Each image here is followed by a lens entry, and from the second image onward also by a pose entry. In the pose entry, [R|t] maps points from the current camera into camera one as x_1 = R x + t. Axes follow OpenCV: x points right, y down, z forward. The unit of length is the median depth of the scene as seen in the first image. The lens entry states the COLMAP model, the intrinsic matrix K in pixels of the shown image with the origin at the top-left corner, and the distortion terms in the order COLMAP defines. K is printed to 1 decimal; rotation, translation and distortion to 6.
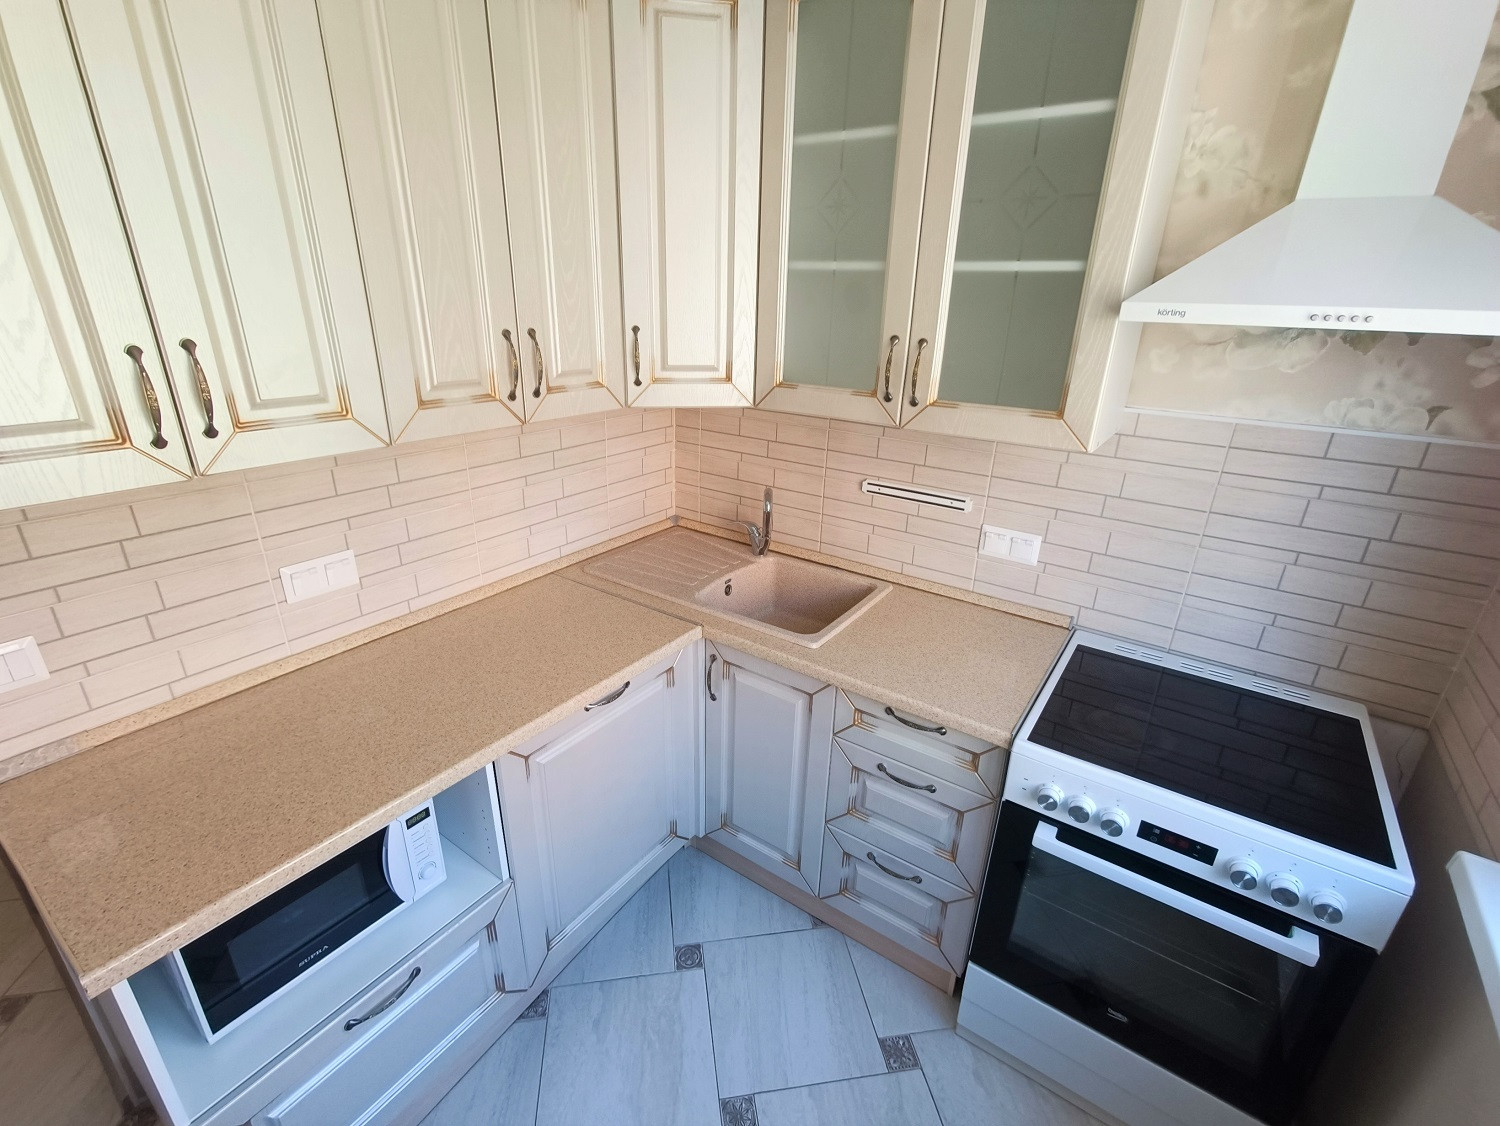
lens RADIAL K [[678.3, 0, 741.2], [0, 678.3, 562.5], [0, 0, 1]] dist [-0.018452, 0.011192]
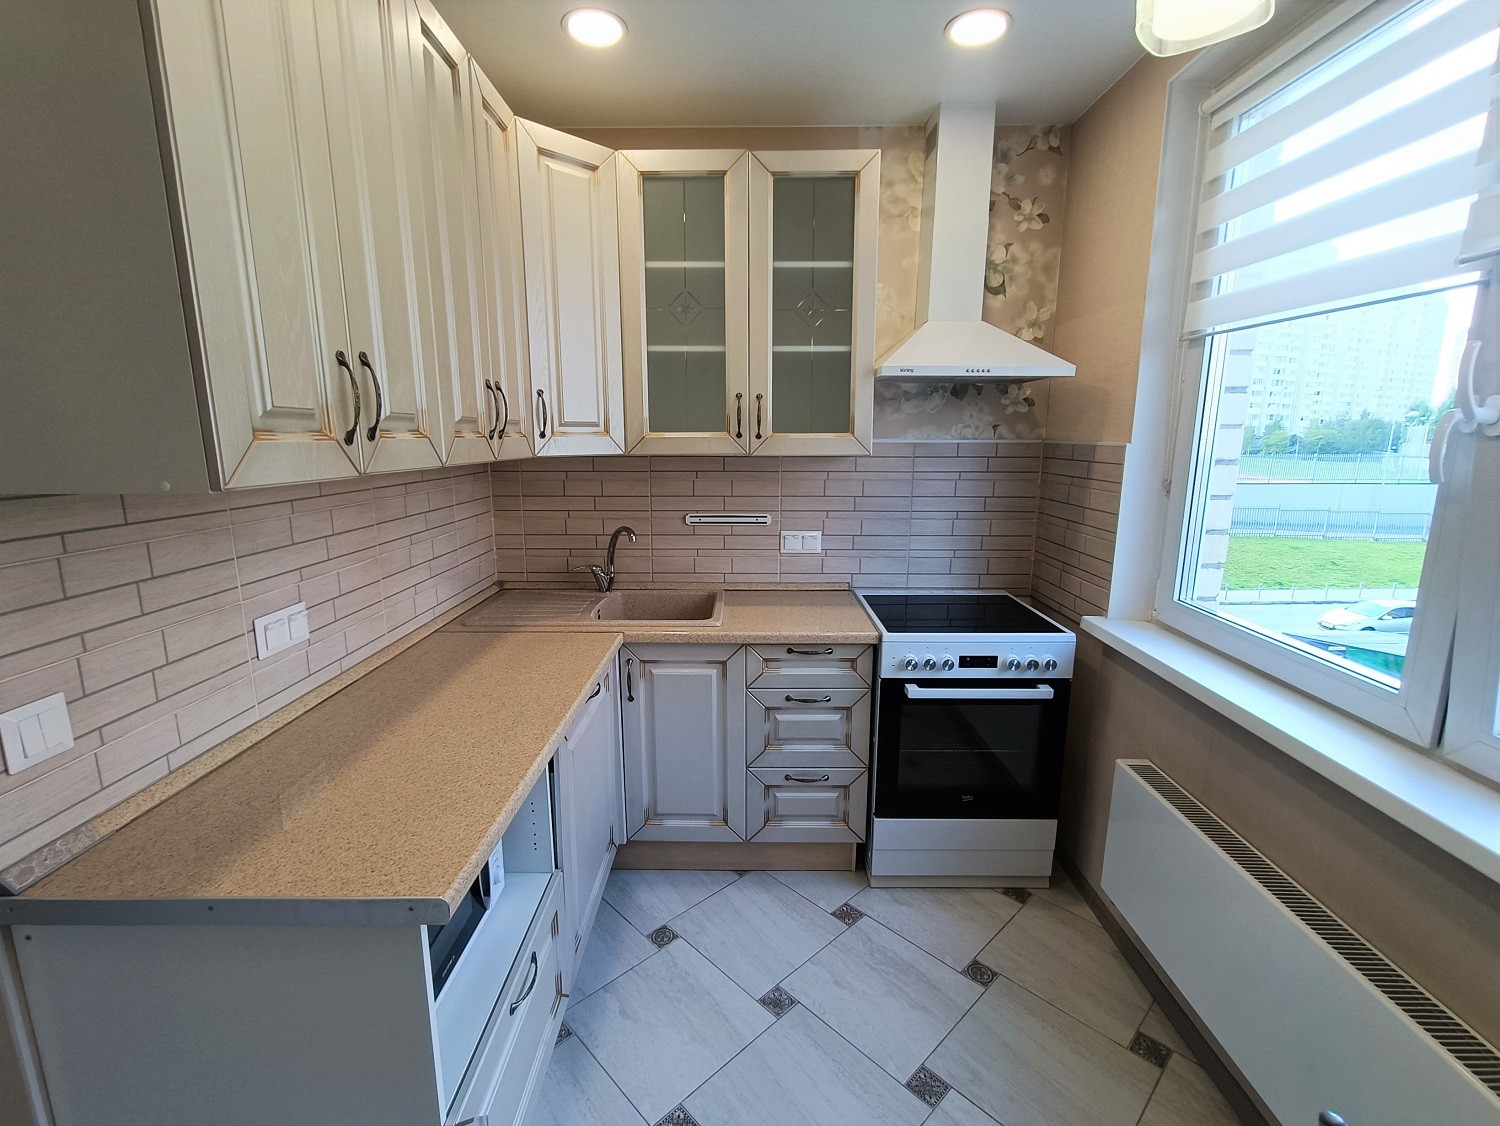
lens RADIAL K [[678.3, 0, 741.2], [0, 678.3, 562.5], [0, 0, 1]] dist [-0.018452, 0.011192]
pose [[0.822966, -0.126547, 0.553816, -0.575645], [0.225709, 0.967462, -0.114336, 0.172011], [-0.521327, 0.219096, 0.824751, -0.120864]]
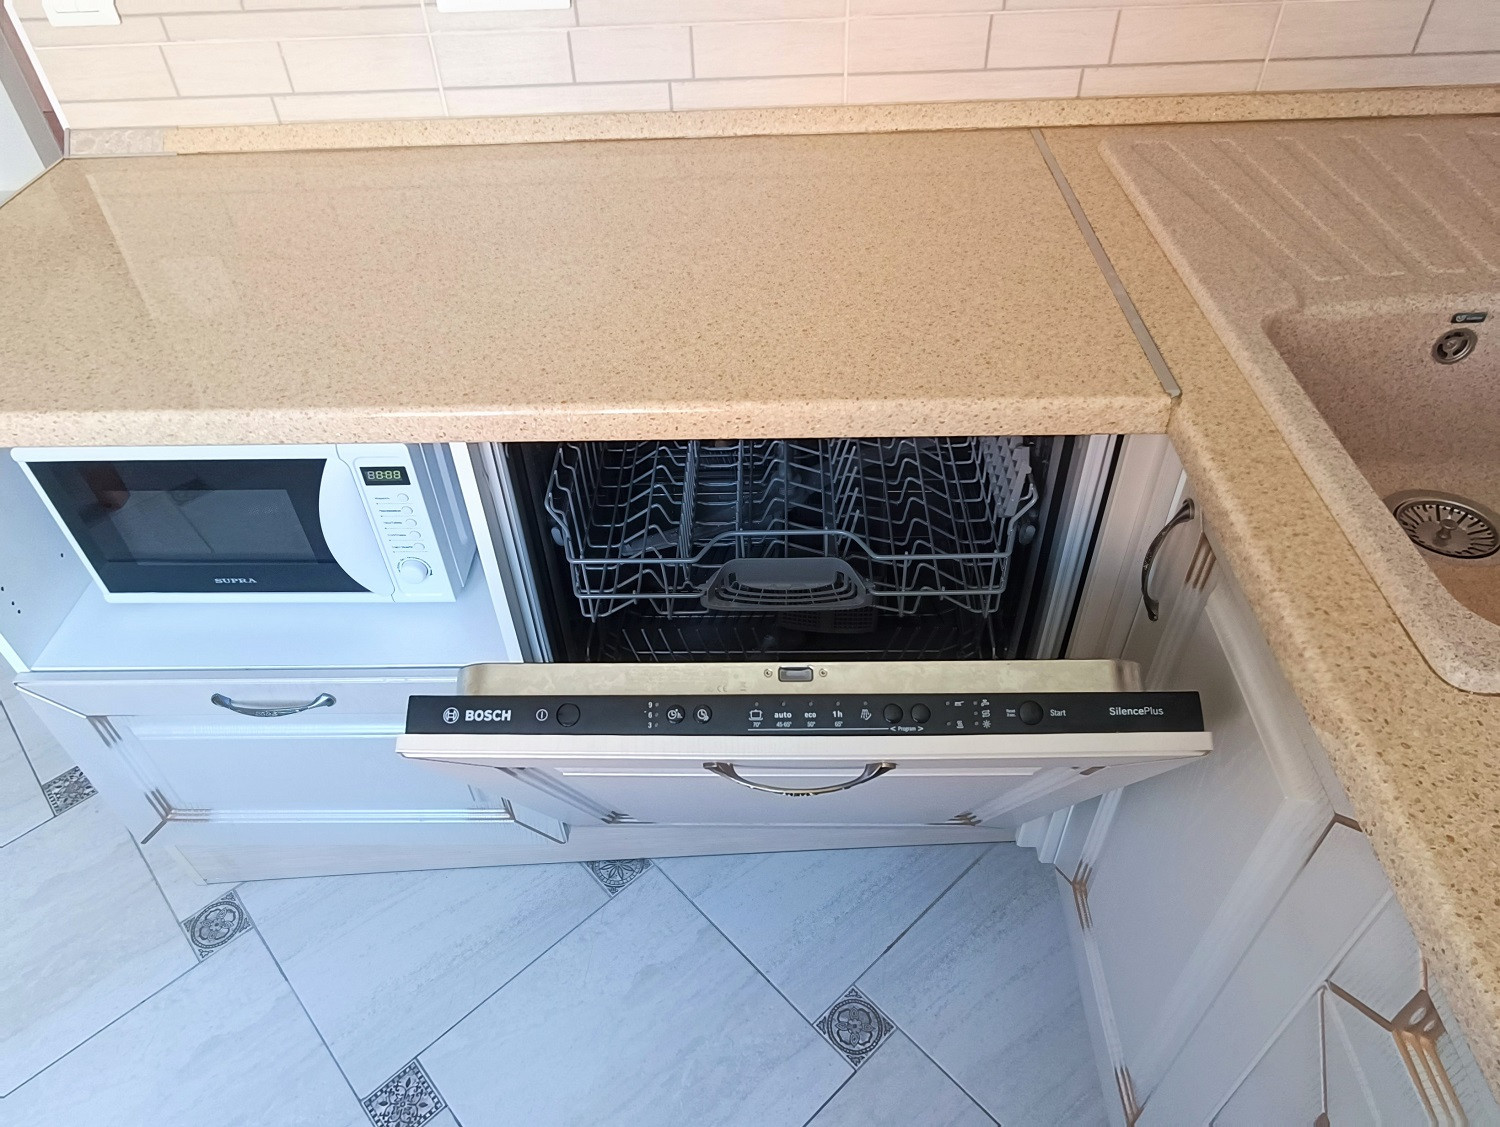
lens RADIAL K [[1001.1, 0, 729.1], [0, 1001.1, 559.6], [0, 0, 1]] dist [-0.004276, 0.000216]
pose [[0.551281, 0.533712, -0.641280, 0.173185], [-0.260044, 0.840255, 0.475762, -0.007719], [0.792759, -0.095517, 0.602005, 0.612769]]
